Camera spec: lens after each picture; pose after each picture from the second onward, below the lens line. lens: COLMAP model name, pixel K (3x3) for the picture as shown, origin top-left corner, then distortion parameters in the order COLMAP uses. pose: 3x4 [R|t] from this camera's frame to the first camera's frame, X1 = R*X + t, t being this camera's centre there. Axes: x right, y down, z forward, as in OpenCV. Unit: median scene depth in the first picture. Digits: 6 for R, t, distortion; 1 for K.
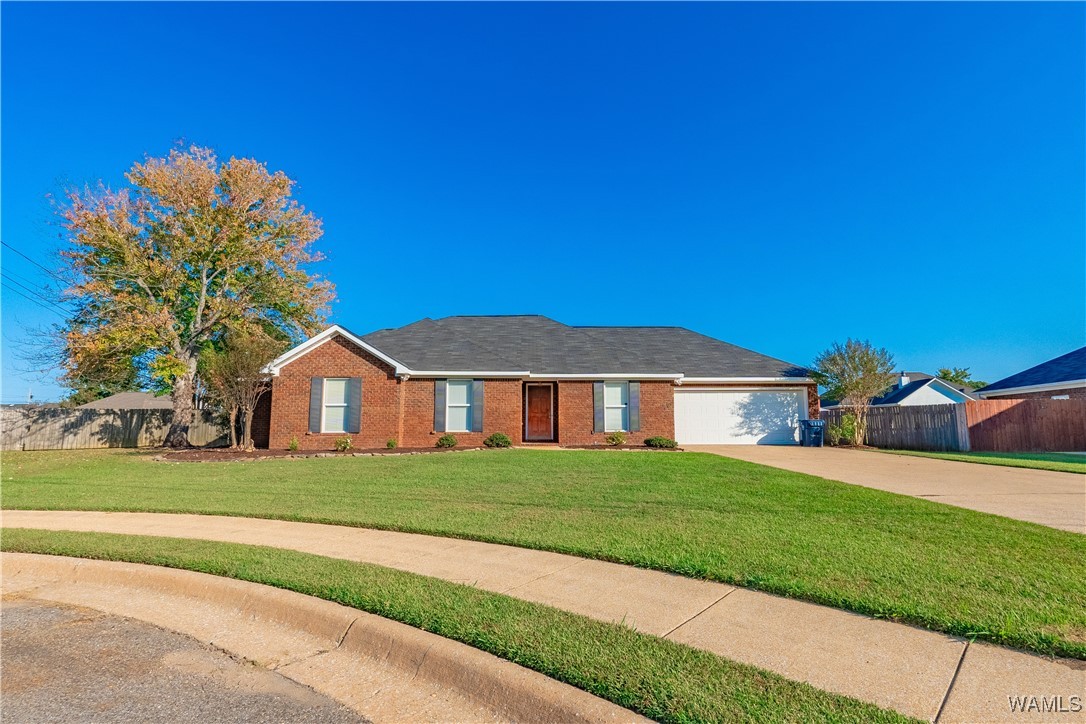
lens RADIAL K [[476.5, 0, 558.4], [0, 476.5, 385.4], [0, 0, 1]] dist [-0.000683, -0.000020]
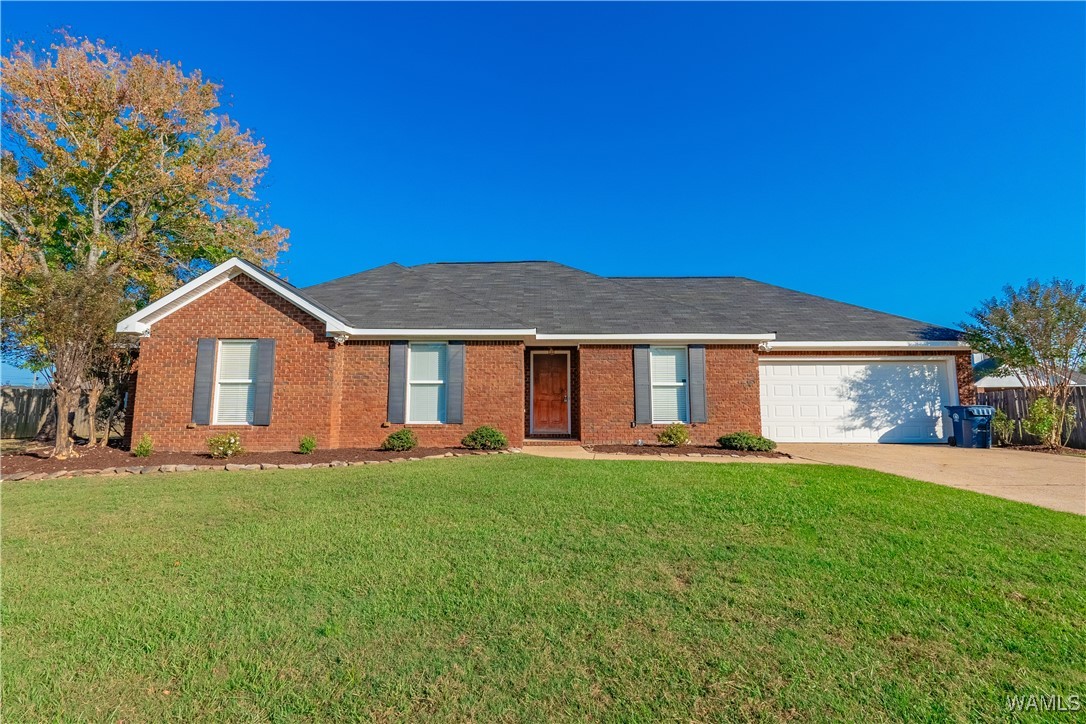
lens RADIAL K [[491.5, 0, 543.0], [0, 491.5, 362.0], [0, 0, 1]] dist [-0.000892, -0.000092]
pose [[0.998945, -0.001964, -0.045891, -0.019137], [0.001427, 0.999930, -0.011731, 0.020779], [0.045911, 0.011653, 0.998878, 0.322521]]
